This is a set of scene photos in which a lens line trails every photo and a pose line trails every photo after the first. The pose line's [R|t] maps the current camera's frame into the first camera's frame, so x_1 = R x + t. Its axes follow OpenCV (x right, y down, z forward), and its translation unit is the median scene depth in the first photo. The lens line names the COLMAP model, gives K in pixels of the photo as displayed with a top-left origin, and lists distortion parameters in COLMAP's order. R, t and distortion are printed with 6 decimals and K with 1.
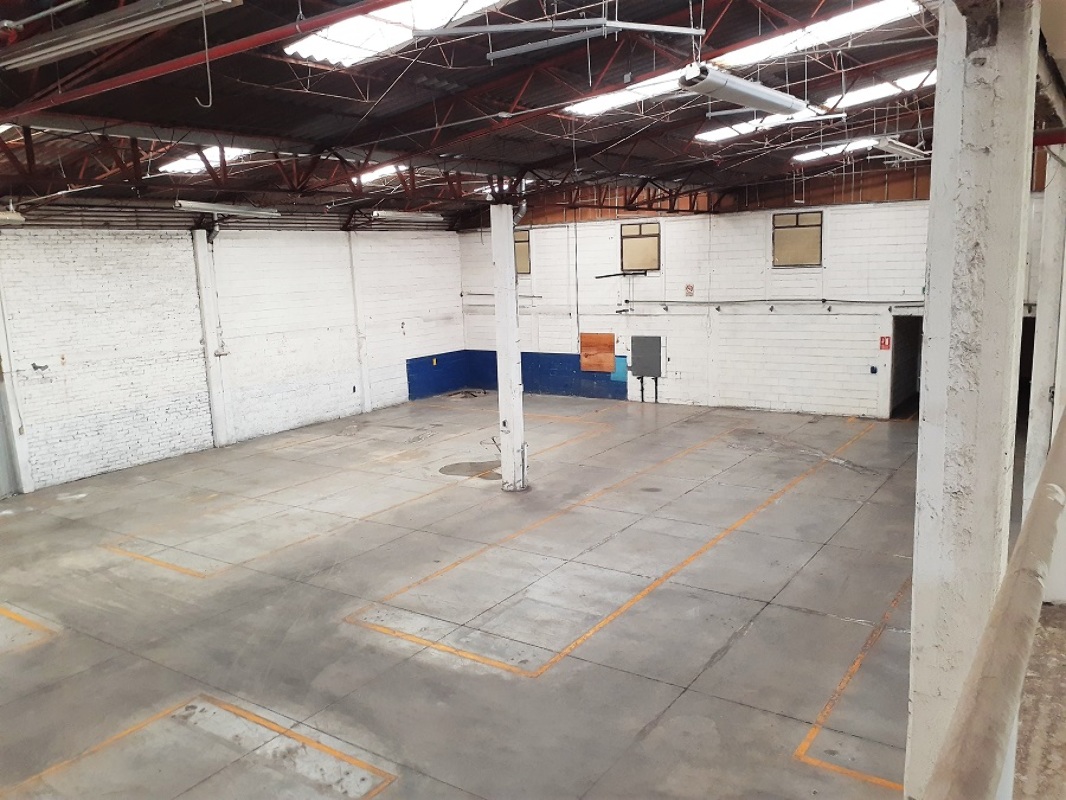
lens RADIAL K [[859.3, 0, 529.0], [0, 859.3, 421.5], [0, 0, 1]] dist [0.209463, -0.467140]
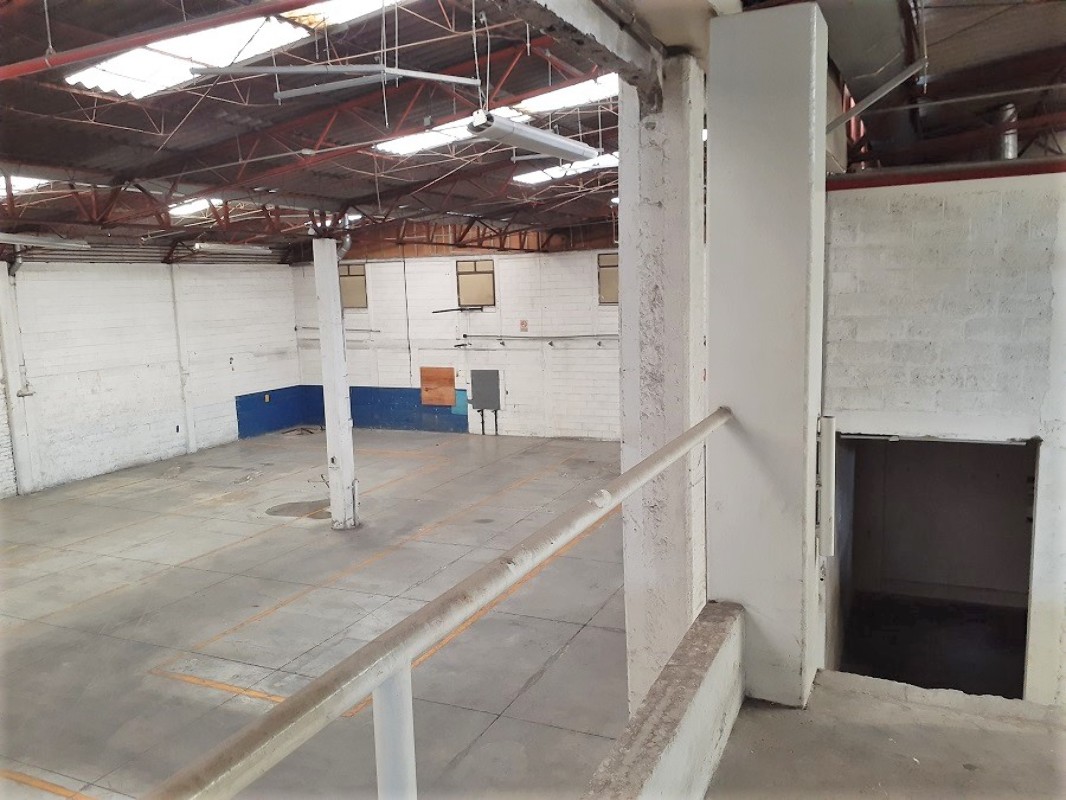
lens RADIAL K [[867.6, 0, 528.9], [0, 867.6, 421.5], [0, 0, 1]] dist [0.134673, -0.235319]
pose [[0.986339, -0.020347, 0.163464, 0.024851], [0.026842, 0.998932, -0.037621, 0.001613], [-0.162524, 0.041495, 0.985832, -0.012004]]
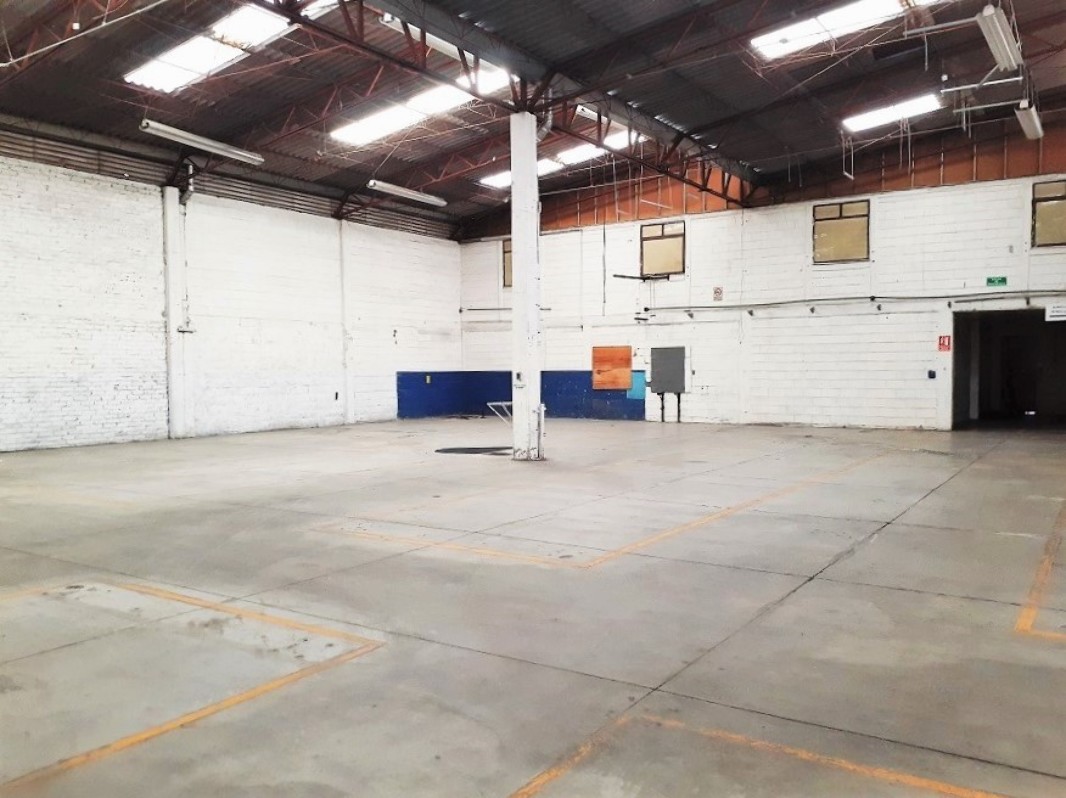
lens RADIAL K [[879.3, 0, 530.8], [0, 879.3, 422.3], [0, 0, 1]] dist [0.149080, -0.260015]
pose [[0.999419, 0.029317, 0.017356, -0.025347], [-0.026770, 0.990861, -0.132206, 0.133236], [-0.021073, 0.131665, 0.991070, 0.142302]]
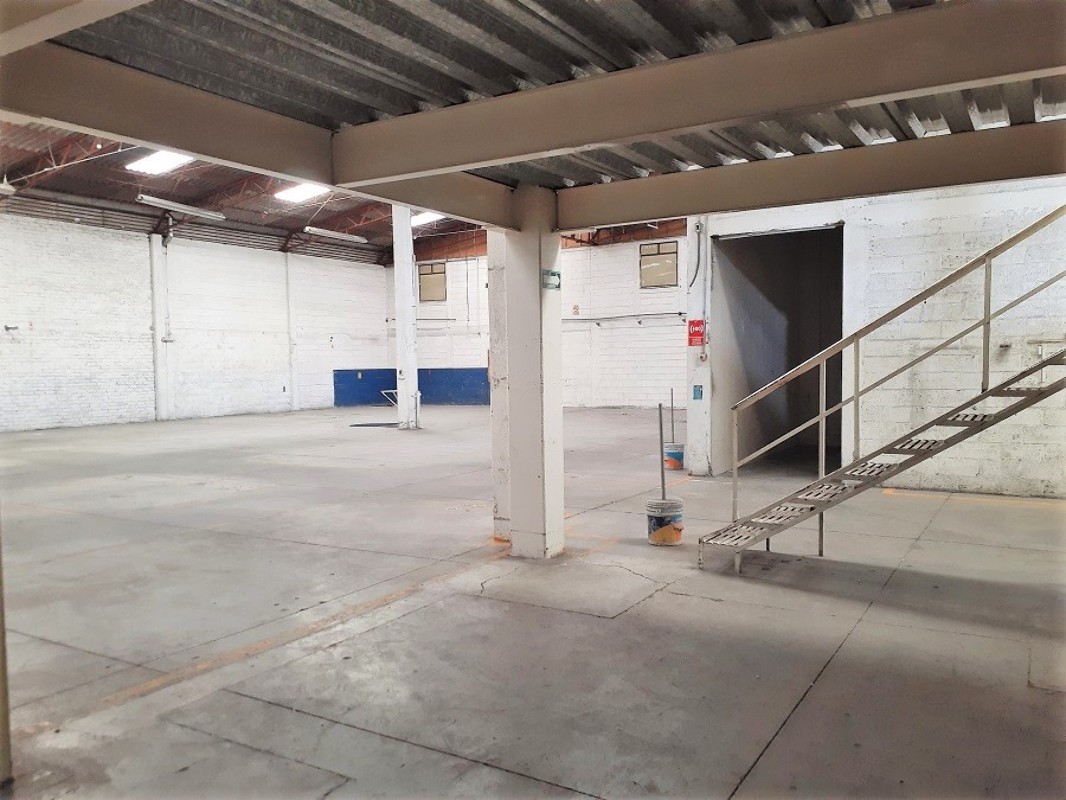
lens RADIAL K [[867.6, 0, 528.9], [0, 867.6, 421.5], [0, 0, 1]] dist [0.134673, -0.235319]
pose [[0.998474, 0.019517, 0.051666, 0.077228], [-0.012699, 0.991545, -0.129144, 0.193714], [-0.053750, 0.128291, 0.990279, -0.191375]]
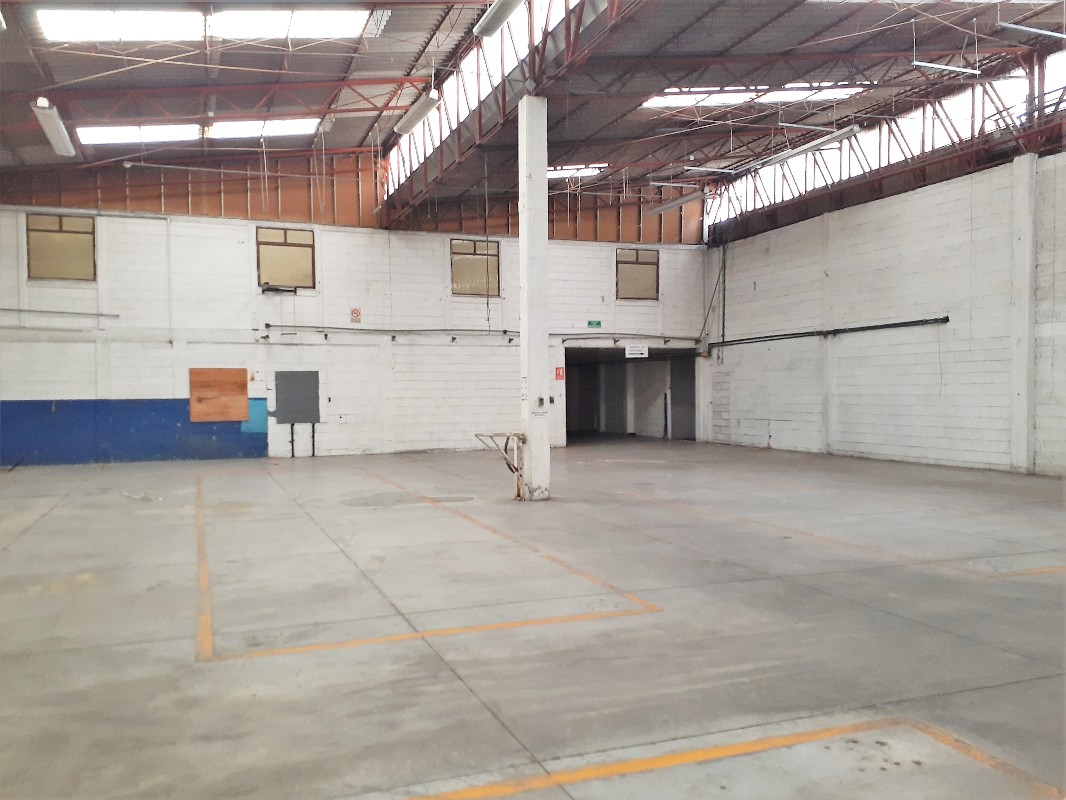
lens RADIAL K [[879.3, 0, 530.8], [0, 879.3, 423.3], [0, 0, 1]] dist [0.149080, -0.260015]
pose [[0.562439, 0.001192, 0.826838, -0.529787], [0.147871, 0.983732, -0.102004, 0.078220], [-0.813509, 0.179637, 0.553113, 0.513984]]
